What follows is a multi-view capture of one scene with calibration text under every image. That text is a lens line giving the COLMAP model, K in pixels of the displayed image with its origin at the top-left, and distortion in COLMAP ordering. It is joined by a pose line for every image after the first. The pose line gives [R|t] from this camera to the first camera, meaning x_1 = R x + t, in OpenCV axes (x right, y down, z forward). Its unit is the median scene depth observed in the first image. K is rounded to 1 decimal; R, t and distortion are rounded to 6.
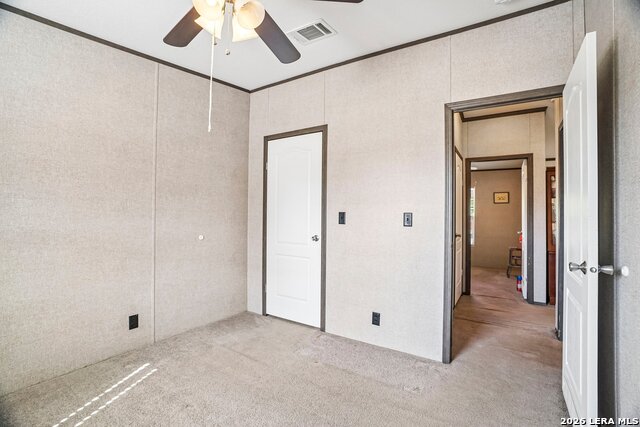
lens RADIAL K [[293.5, 0, 318.0], [0, 293.5, 211.5], [0, 0, 1]] dist [-0.030747, 0.002738]
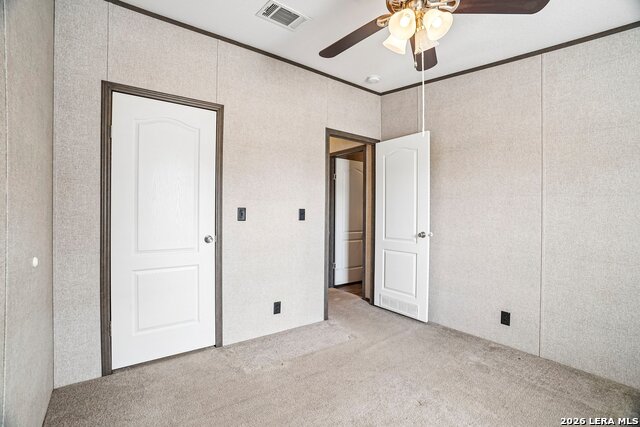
lens RADIAL K [[293.5, 0, 319.4], [0, 293.5, 212.0], [0, 0, 1]] dist [-0.030747, 0.002738]
pose [[0.362124, -0.011110, 0.932064, -0.800625], [-0.012741, 0.999777, 0.016867, -0.004446], [-0.932043, -0.017984, 0.361902, 0.511490]]
